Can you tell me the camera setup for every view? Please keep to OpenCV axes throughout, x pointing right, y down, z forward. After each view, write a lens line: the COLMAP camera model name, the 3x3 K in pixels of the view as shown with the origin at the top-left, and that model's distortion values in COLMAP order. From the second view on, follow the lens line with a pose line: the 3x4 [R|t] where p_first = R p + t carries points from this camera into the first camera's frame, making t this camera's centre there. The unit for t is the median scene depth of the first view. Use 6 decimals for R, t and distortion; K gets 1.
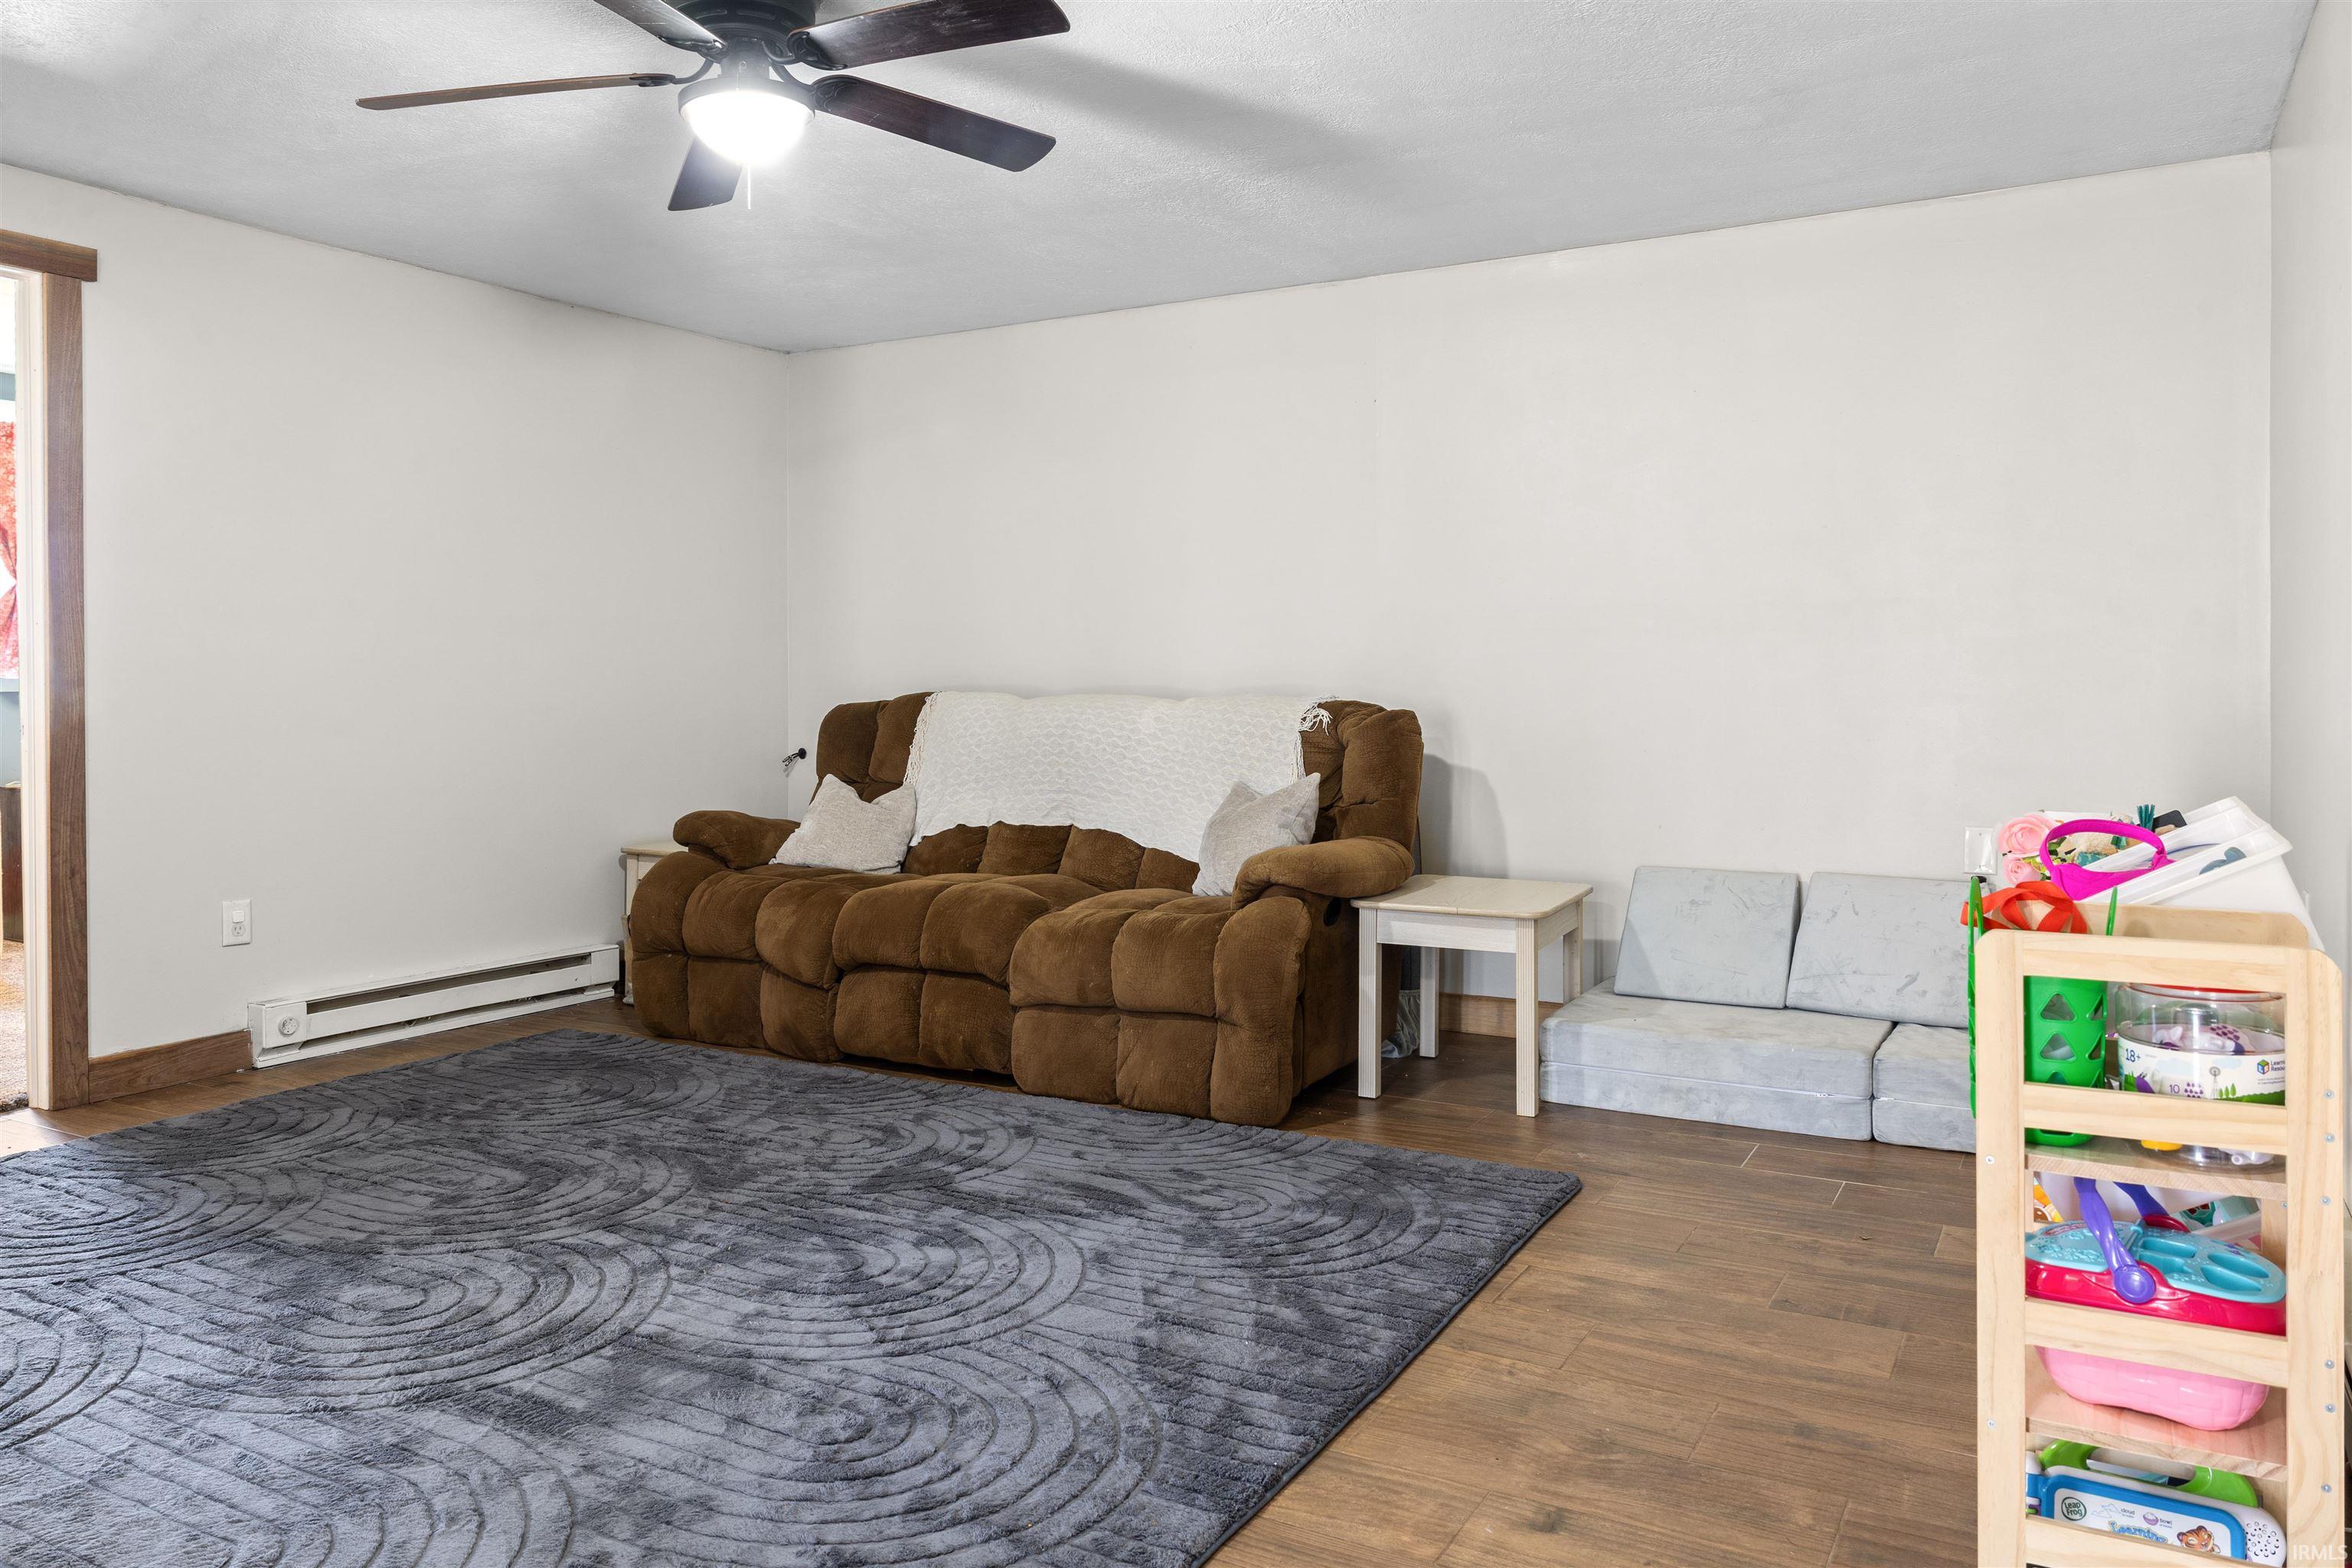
lens RADIAL K [[1627.1, 0, 1181.5], [0, 1627.1, 693.4], [0, 0, 1]] dist [-0.002985, 0.000039]
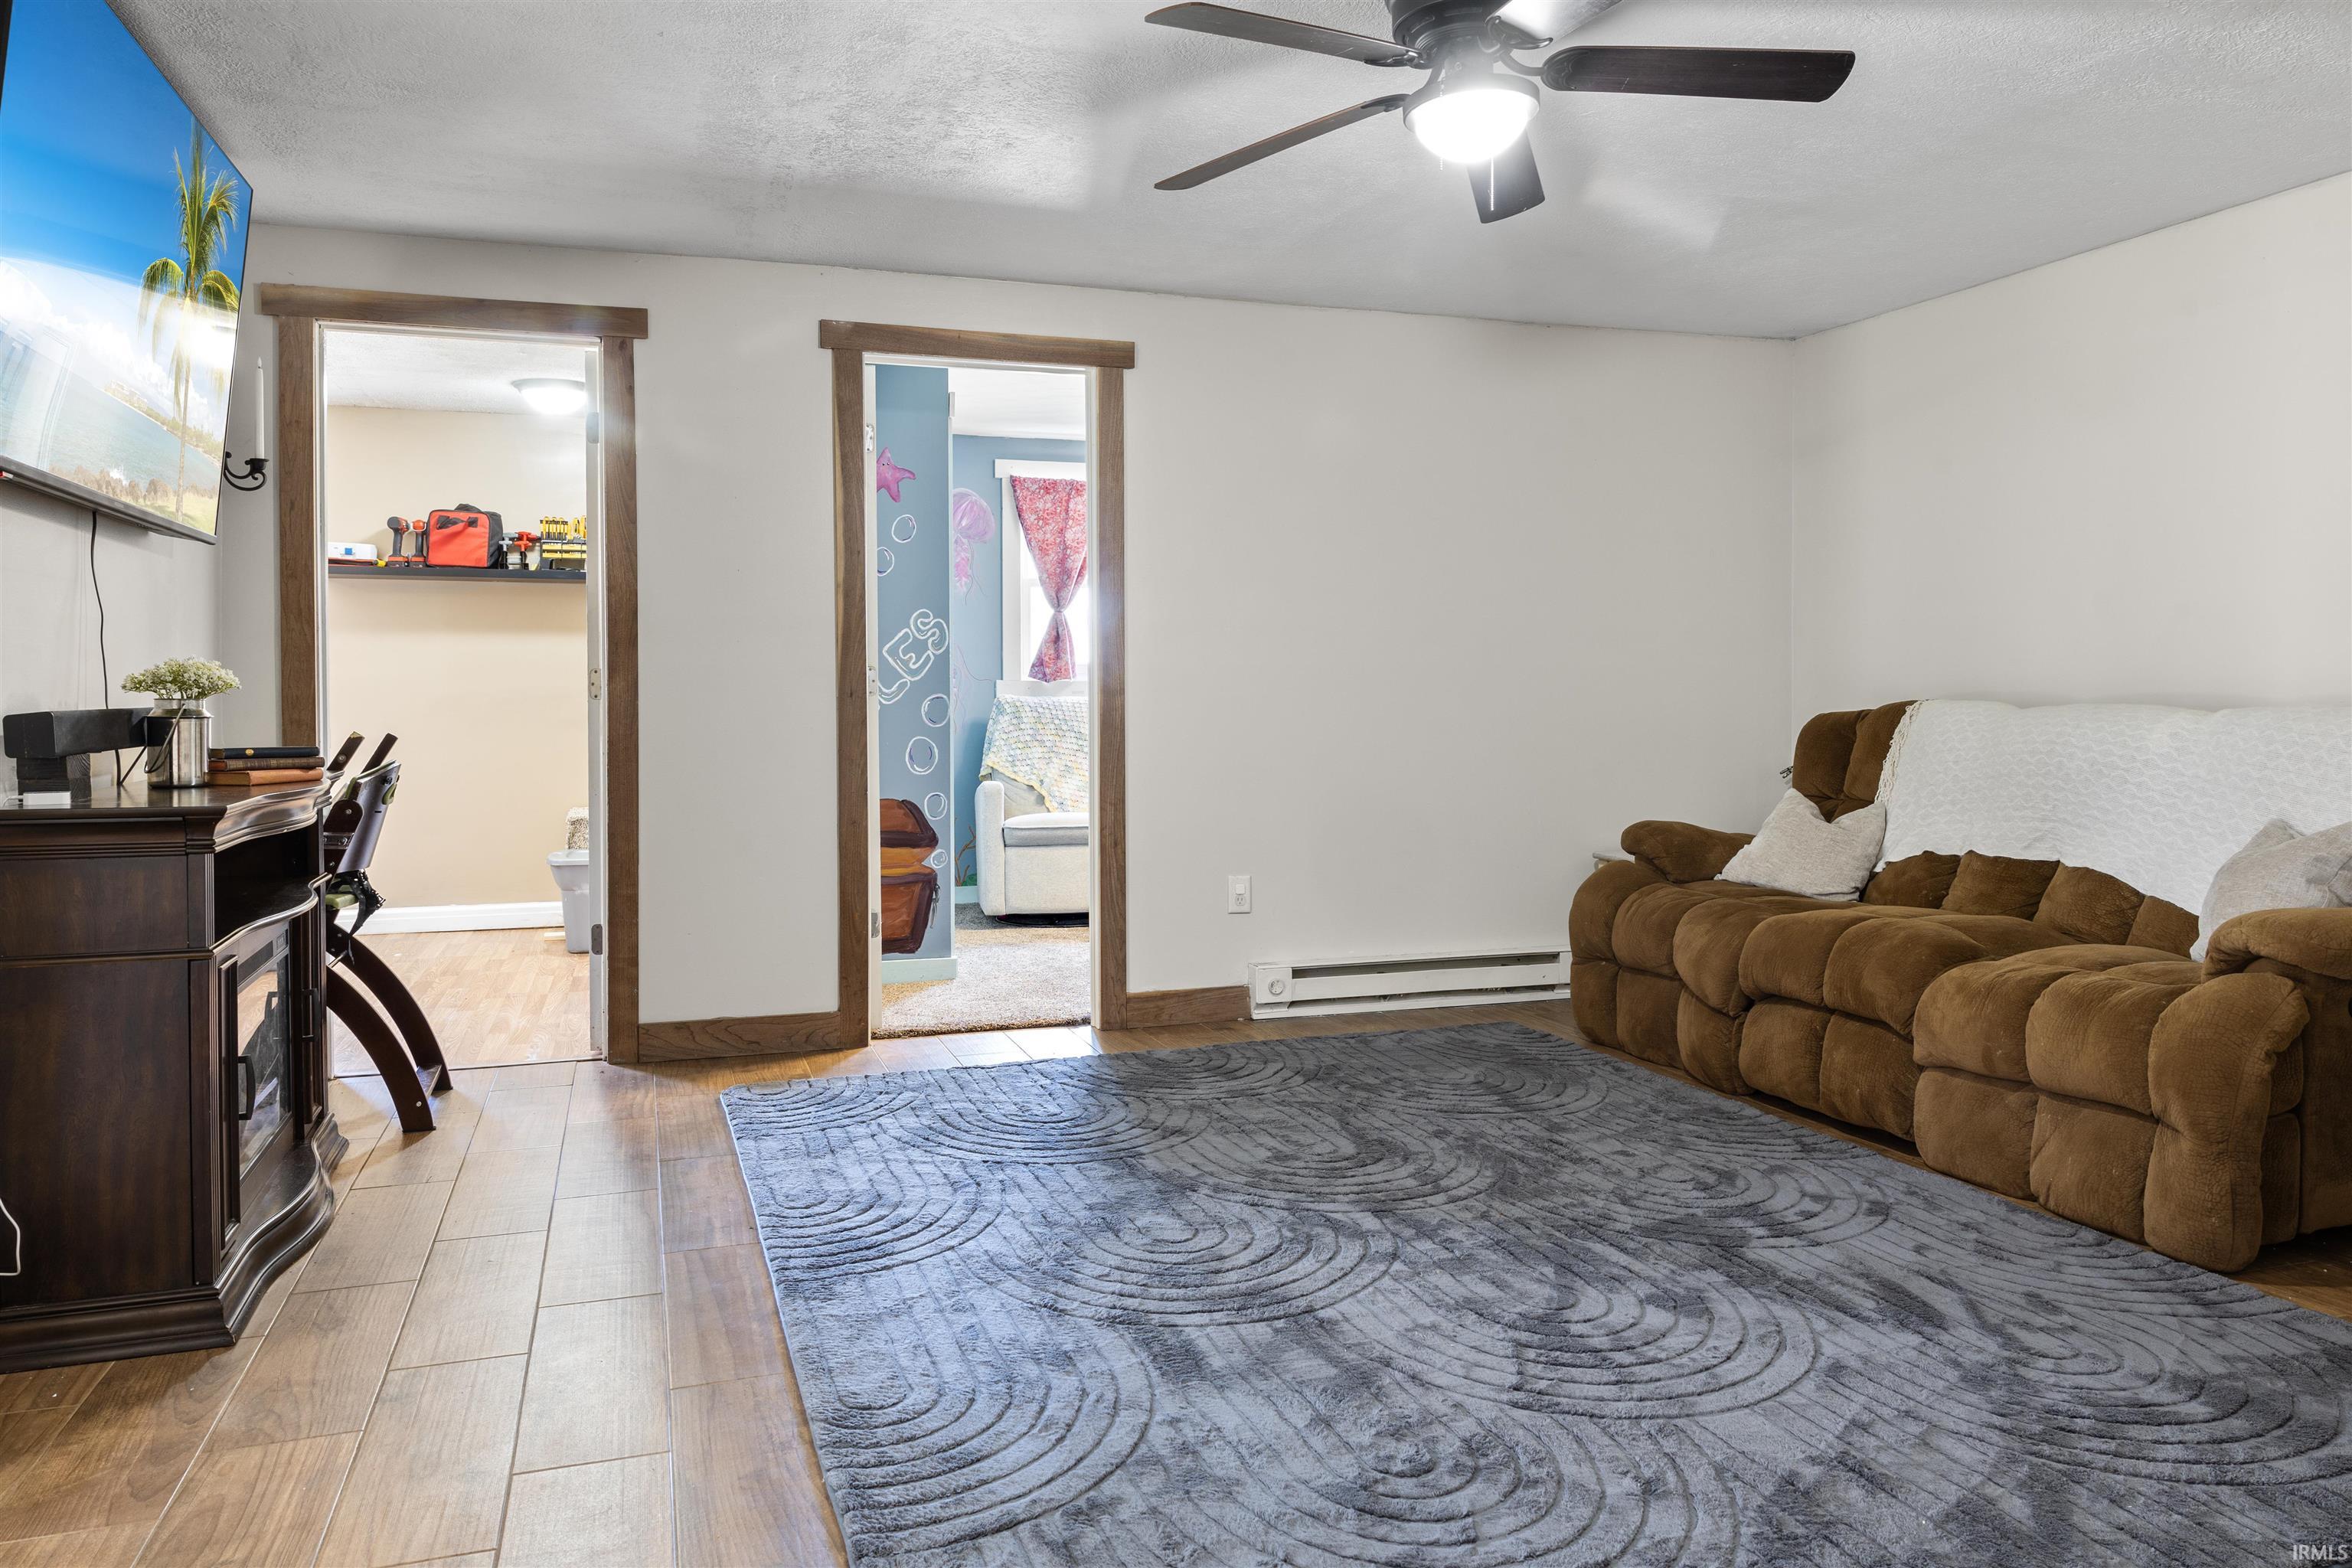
lens RADIAL K [[1614.0, 0, 1228.0], [0, 1614.0, 719.2], [0, 0, 1]] dist [-0.005842, 0.003552]
pose [[0.746769, 0.010453, -0.665001, 0.256630], [-0.002278, 0.999911, 0.013160, -0.002261], [0.665080, -0.008312, 0.746726, 0.158539]]
